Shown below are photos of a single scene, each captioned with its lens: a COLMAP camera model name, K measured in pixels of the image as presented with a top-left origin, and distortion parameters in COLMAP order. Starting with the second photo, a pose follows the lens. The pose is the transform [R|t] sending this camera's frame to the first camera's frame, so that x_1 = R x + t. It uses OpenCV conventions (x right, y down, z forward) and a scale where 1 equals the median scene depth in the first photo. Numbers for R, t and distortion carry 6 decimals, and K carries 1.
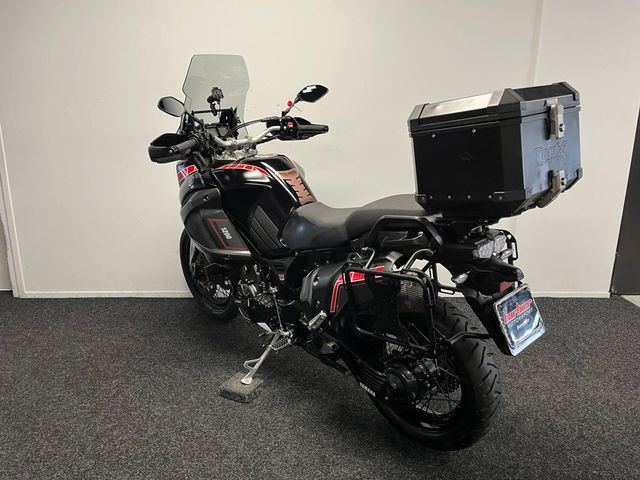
lens RADIAL K [[481.9, 0, 321.6], [0, 481.9, 237.4], [0, 0, 1]] dist [0.081914, -0.109097]
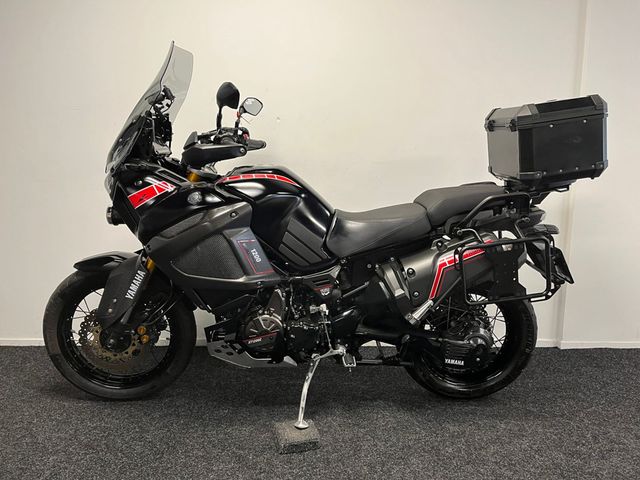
lens RADIAL K [[479.0, 0, 320.9], [0, 479.0, 242.4], [0, 0, 1]] dist [0.083640, -0.106391]
pose [[0.658758, -0.109591, 0.744331, -0.734544], [0.193324, 0.980772, -0.026695, 0.012809], [-0.727093, 0.161483, 0.667278, 0.364461]]
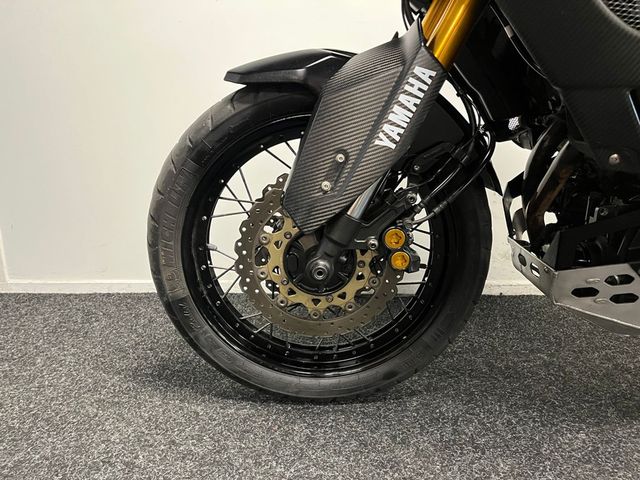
lens RADIAL K [[481.9, 0, 321.6], [0, 481.9, 237.4], [0, 0, 1]] dist [0.081914, -0.109097]
pose [[0.689246, -0.155326, 0.707681, -0.591839], [0.198179, 0.979918, 0.022063, 0.065606], [-0.696896, 0.125041, 0.706187, 1.026334]]
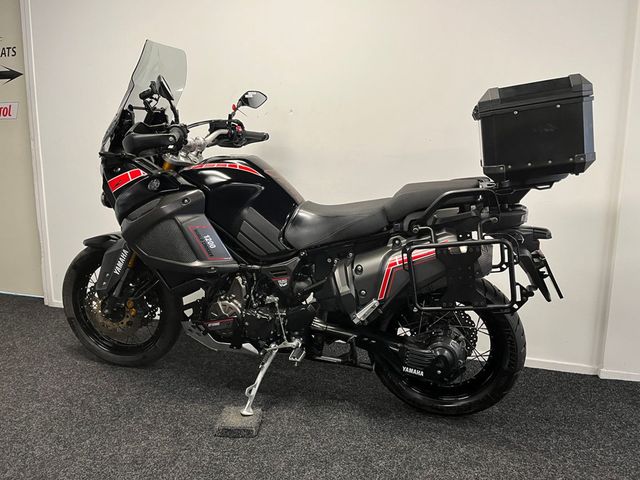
lens RADIAL K [[481.9, 0, 321.6], [0, 481.9, 237.4], [0, 0, 1]] dist [0.081914, -0.109097]
pose [[0.850880, -0.062633, 0.521613, -0.476852], [0.119827, 0.989834, -0.076613, 0.073682], [-0.511512, 0.127692, 0.849735, 0.163466]]
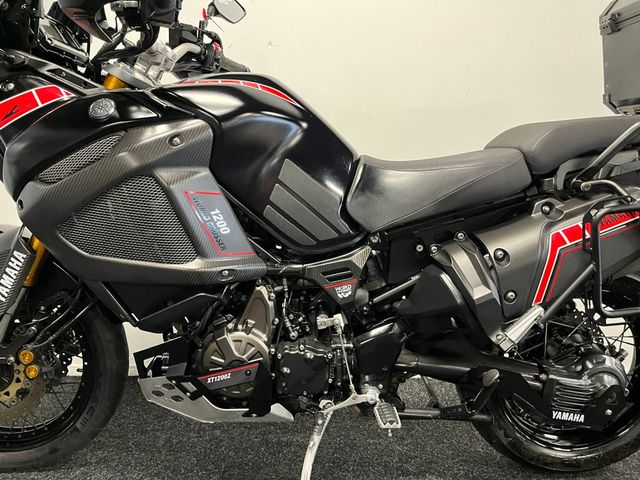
lens RADIAL K [[481.9, 0, 321.6], [0, 481.9, 237.4], [0, 0, 1]] dist [0.081914, -0.109097]
pose [[0.657774, -0.072833, 0.749686, -0.475621], [0.186149, 0.980158, -0.068103, 0.054230], [-0.729851, 0.184350, 0.658280, 0.633945]]
